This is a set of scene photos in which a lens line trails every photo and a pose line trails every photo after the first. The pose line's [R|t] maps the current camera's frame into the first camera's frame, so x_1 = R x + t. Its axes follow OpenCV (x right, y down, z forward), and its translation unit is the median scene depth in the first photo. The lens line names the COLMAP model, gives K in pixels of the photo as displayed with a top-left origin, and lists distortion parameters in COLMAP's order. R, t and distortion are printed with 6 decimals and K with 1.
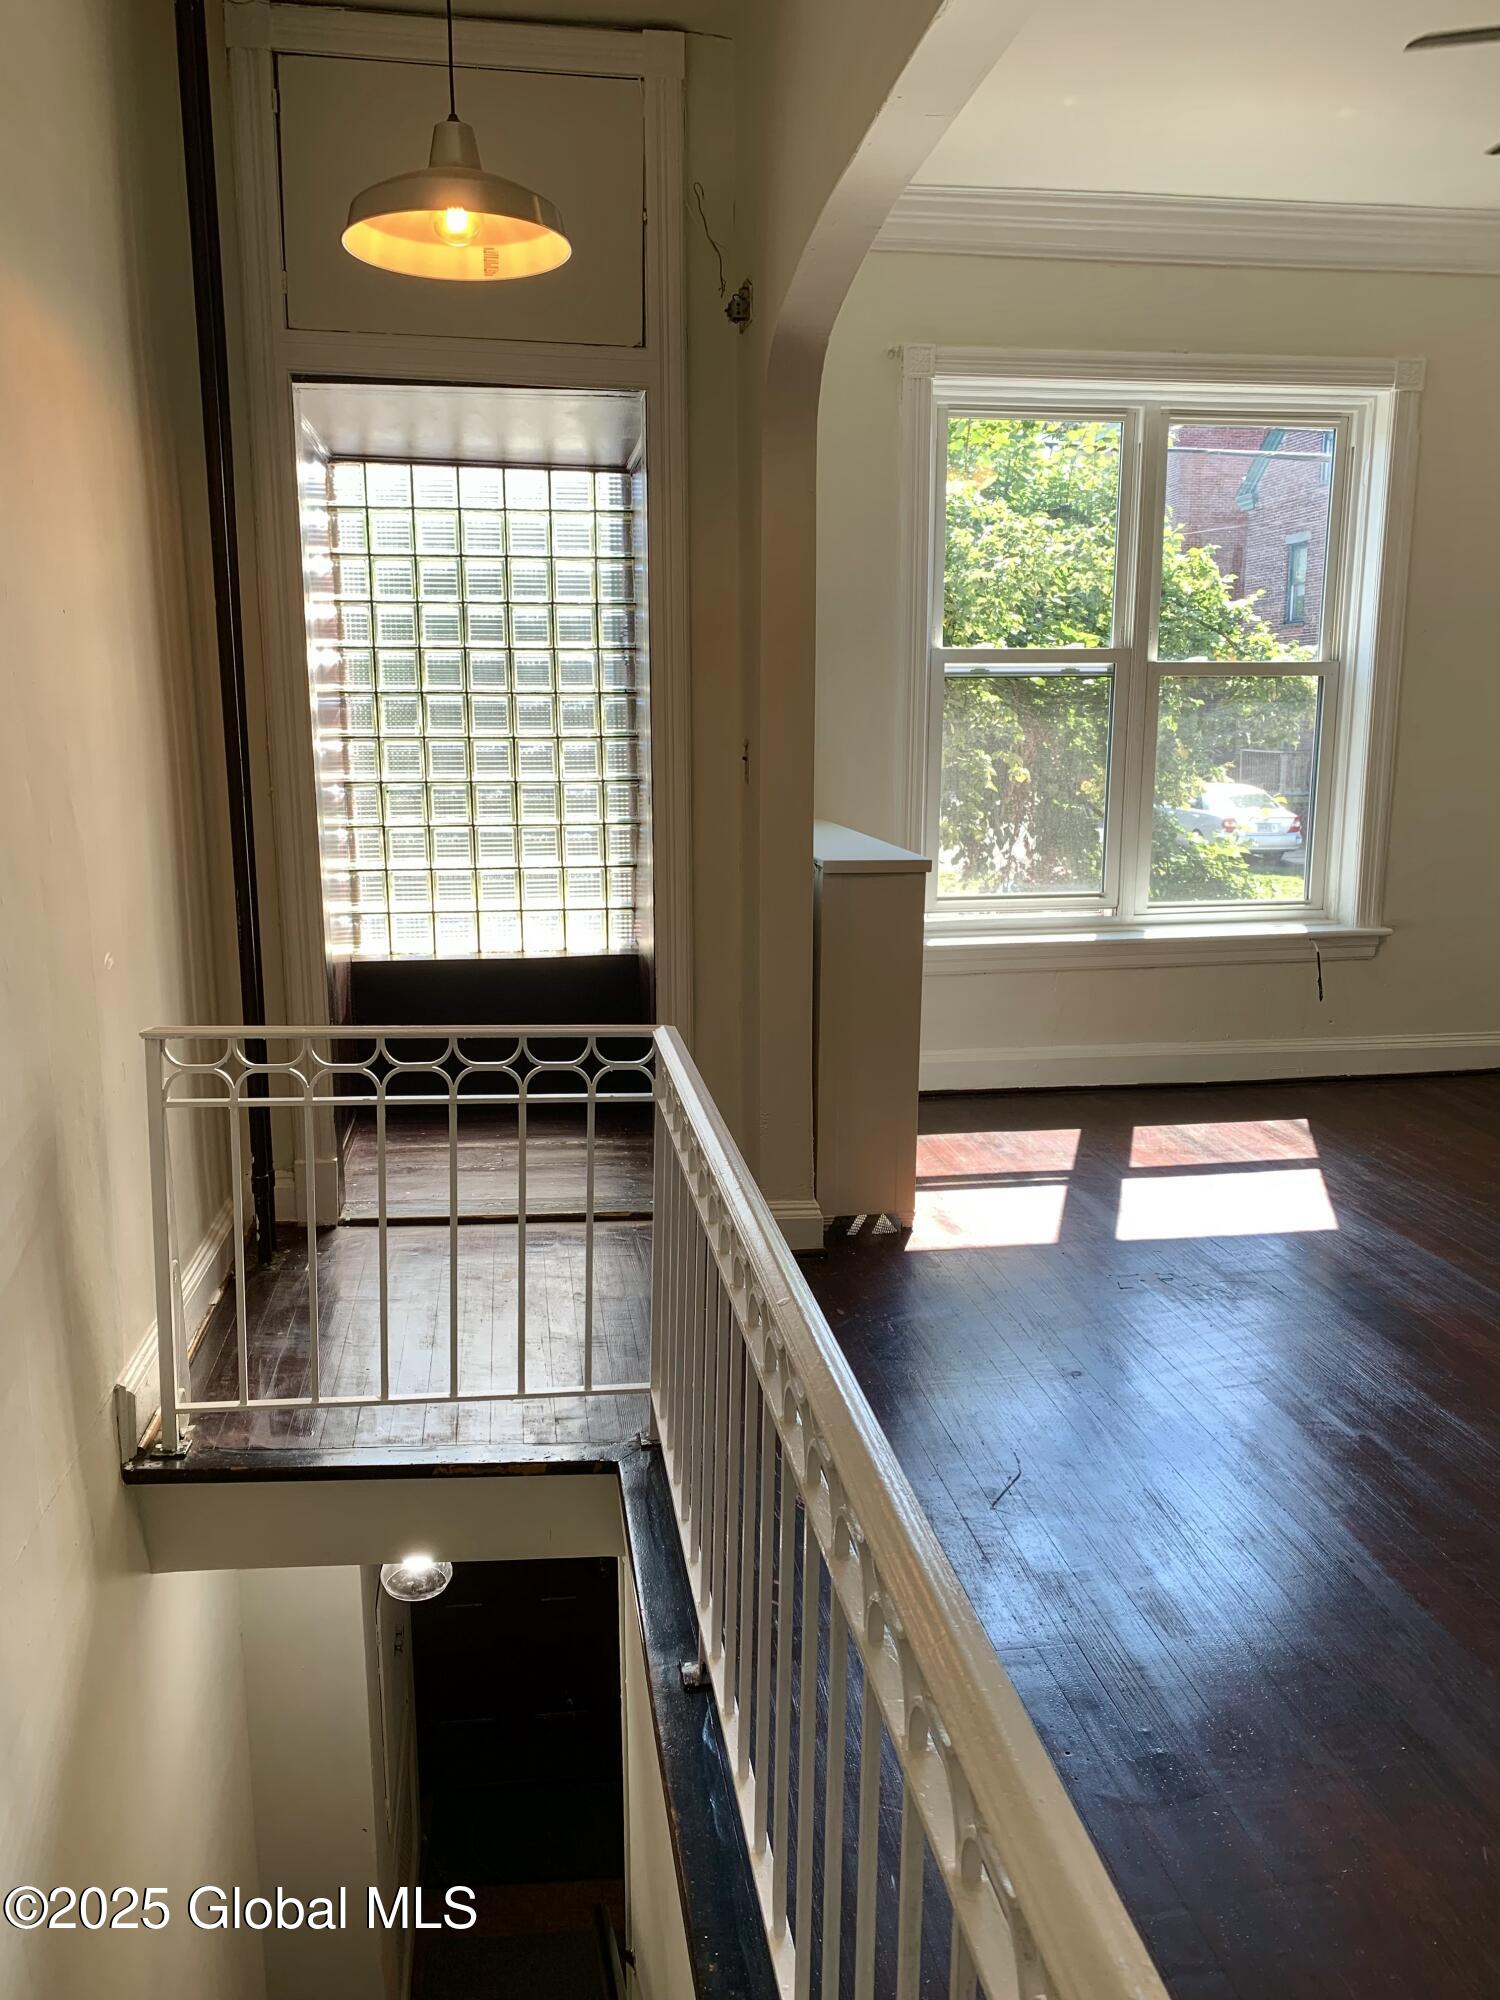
lens RADIAL K [[1498.3, 0, 733.0], [0, 1498.3, 1003.8], [0, 0, 1]] dist [0.019869, -0.016125]
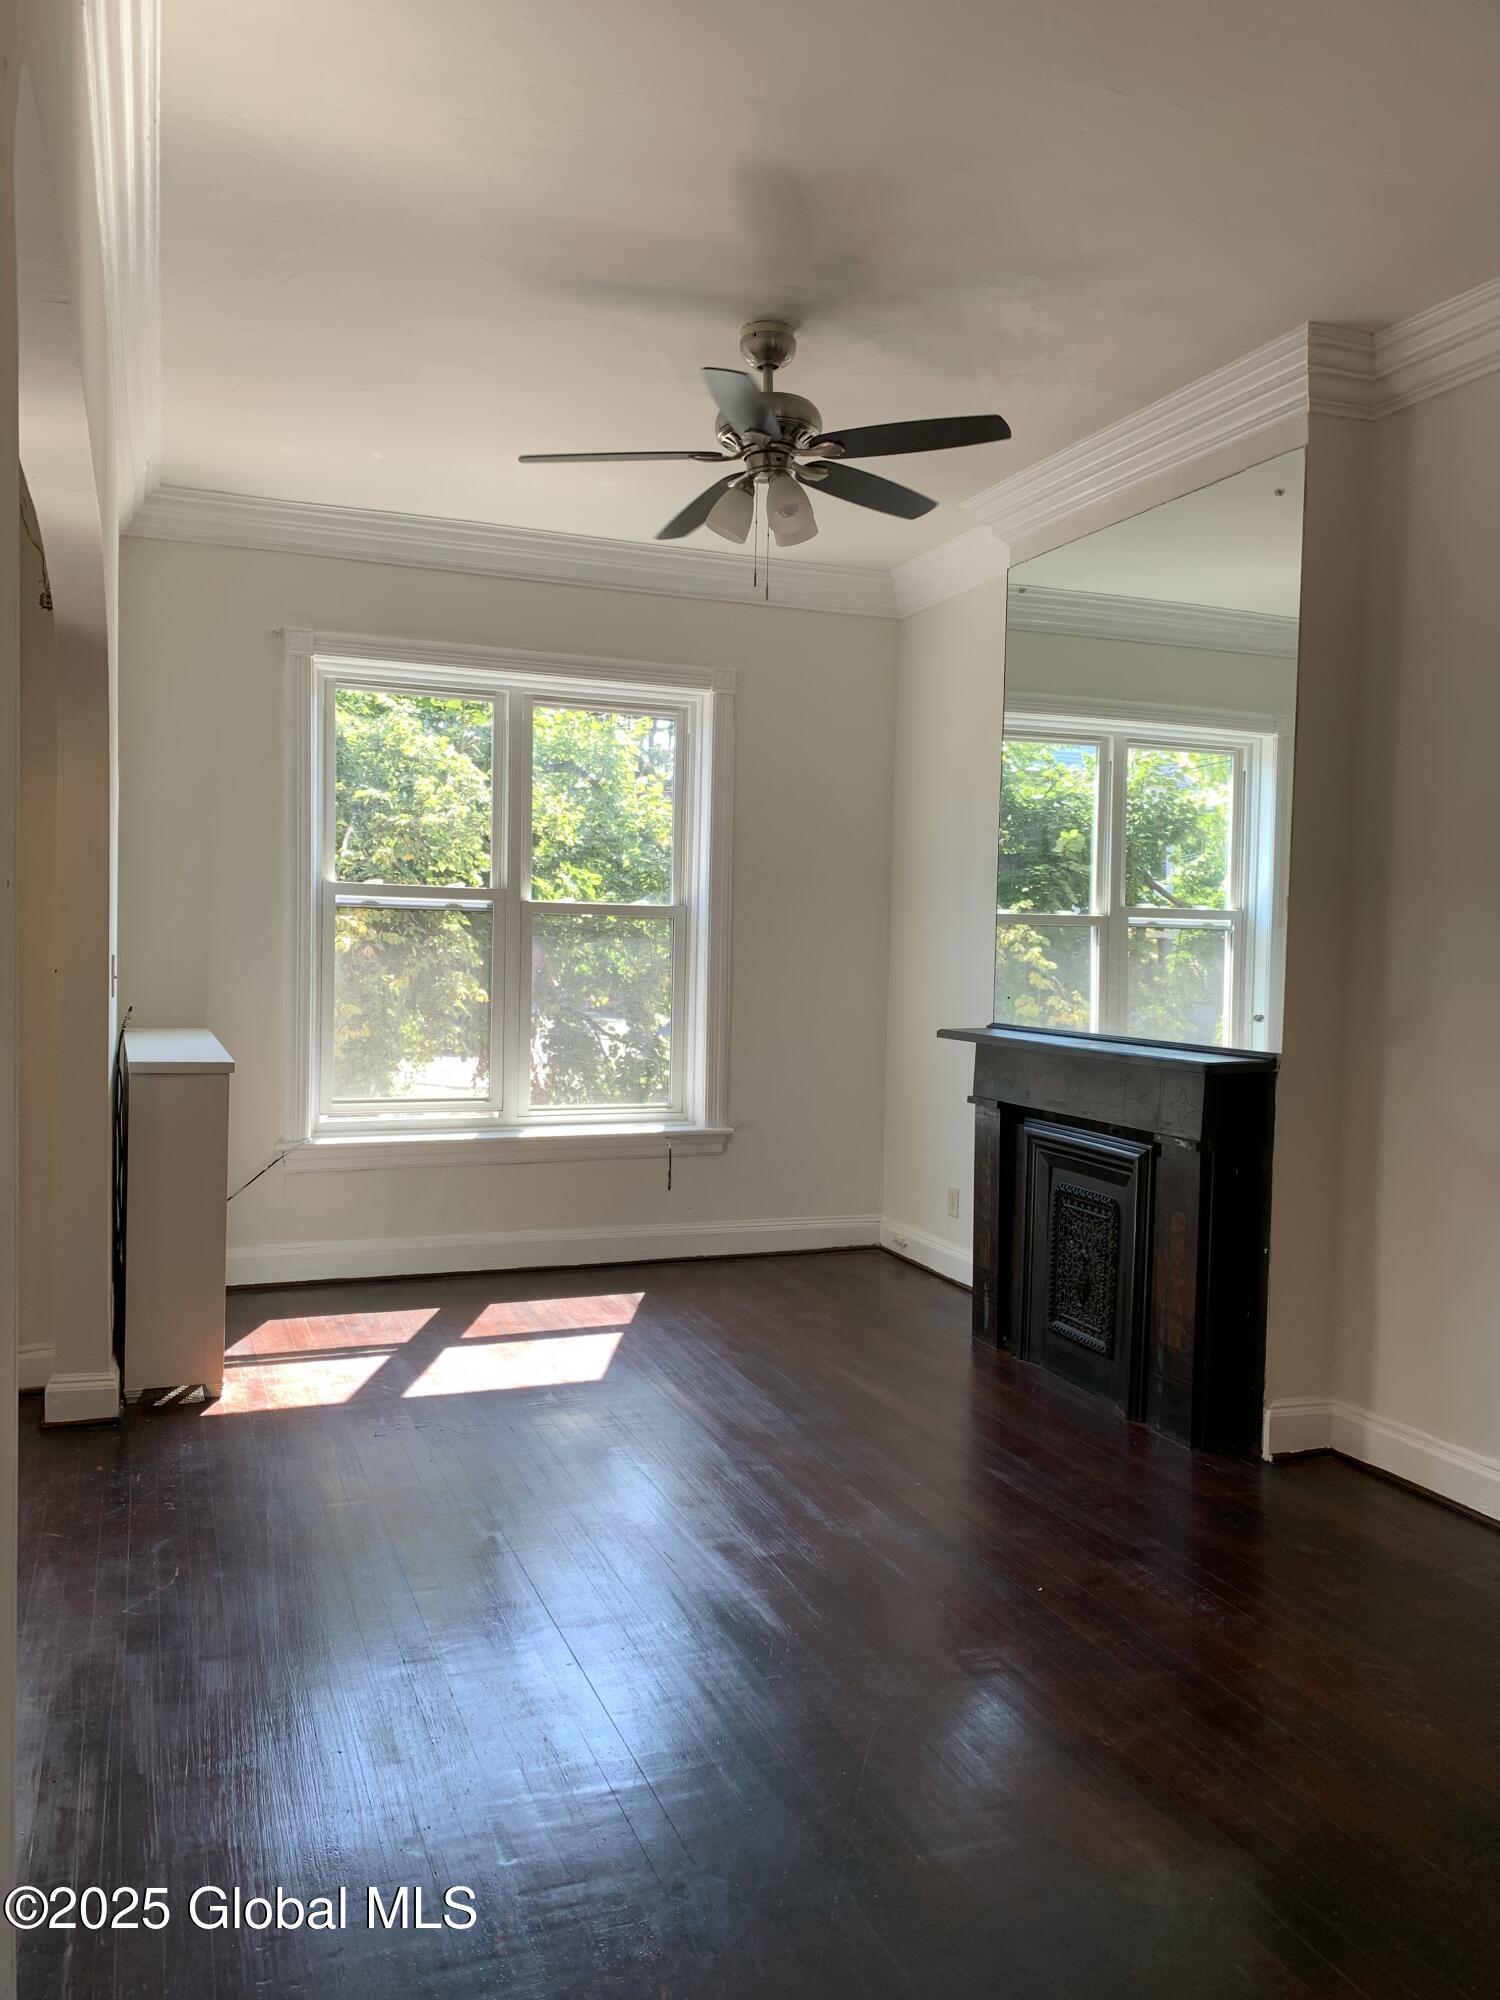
lens RADIAL K [[1498.3, 0, 759.8], [0, 1498.3, 1001.8], [0, 0, 1]] dist [0.019869, -0.016125]
pose [[0.972714, 0.014672, 0.231545, 0.207055], [0.020212, 0.988845, -0.147572, 0.028642], [-0.231127, 0.148225, 0.961566, -0.164427]]
